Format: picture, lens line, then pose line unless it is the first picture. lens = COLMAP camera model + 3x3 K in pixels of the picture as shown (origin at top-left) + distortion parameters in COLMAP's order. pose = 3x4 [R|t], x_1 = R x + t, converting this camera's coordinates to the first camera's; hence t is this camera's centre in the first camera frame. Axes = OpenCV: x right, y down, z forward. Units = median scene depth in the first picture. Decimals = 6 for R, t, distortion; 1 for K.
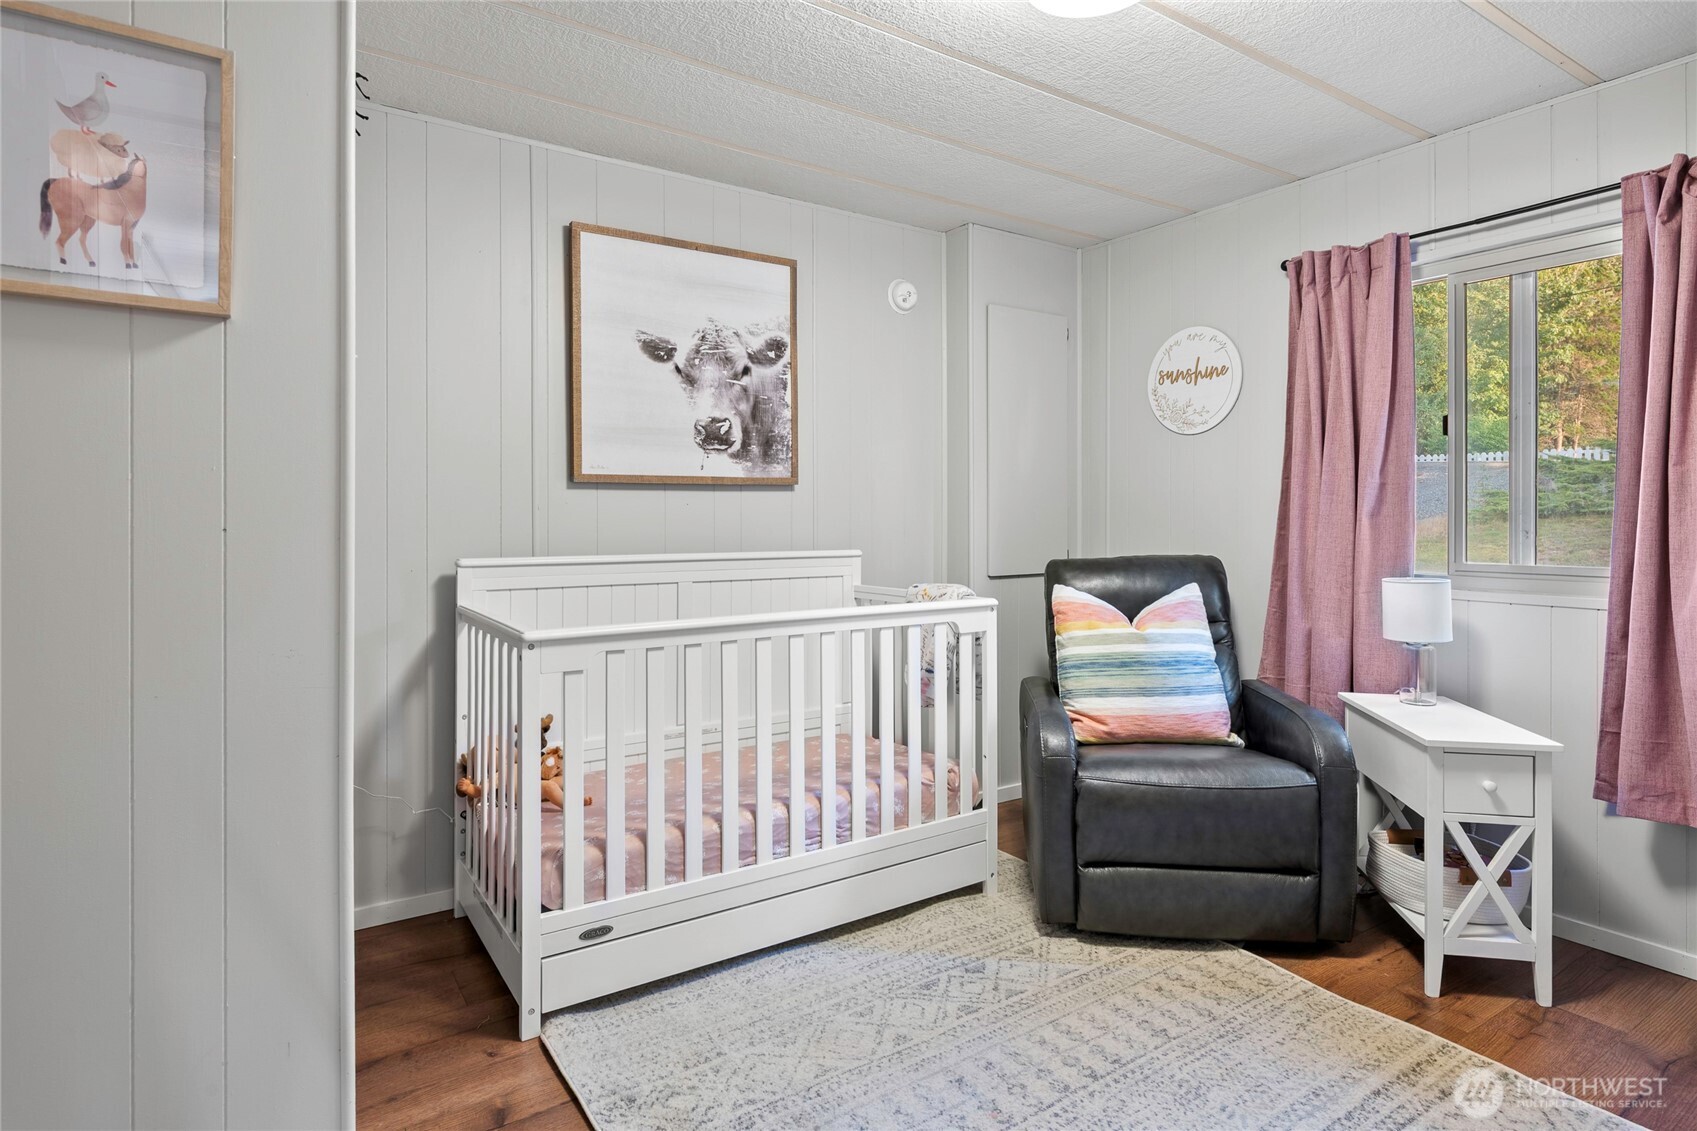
lens RADIAL K [[895.9, 0, 846.2], [0, 895.9, 548.9], [0, 0, 1]] dist [0.002912, 0.000485]
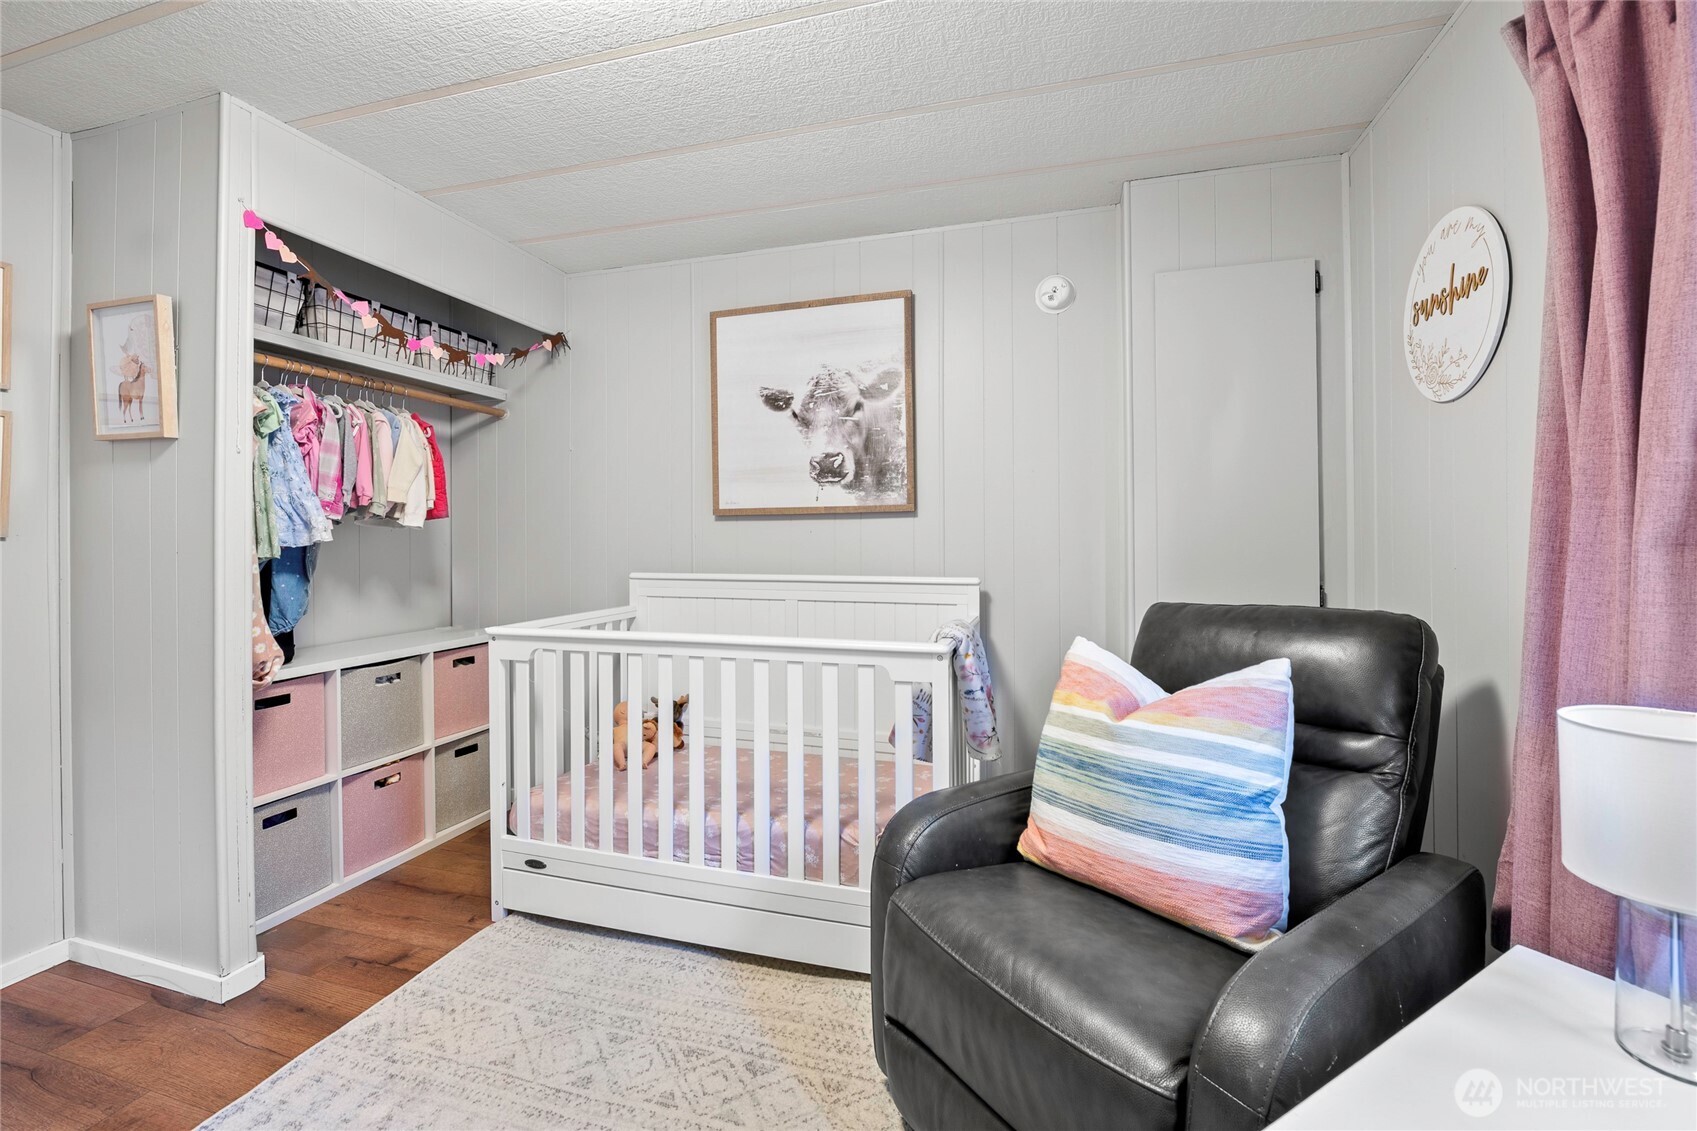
lens RADIAL K [[694.9, 0, 854.4], [0, 694.9, 553.0], [0, 0, 1]] dist [-0.002322, -0.000201]
pose [[0.645273, 0.015187, -0.763801, 0.531636], [-0.026034, 0.999659, -0.002117, -0.022106], [0.763508, 0.021251, 0.645449, 0.471370]]
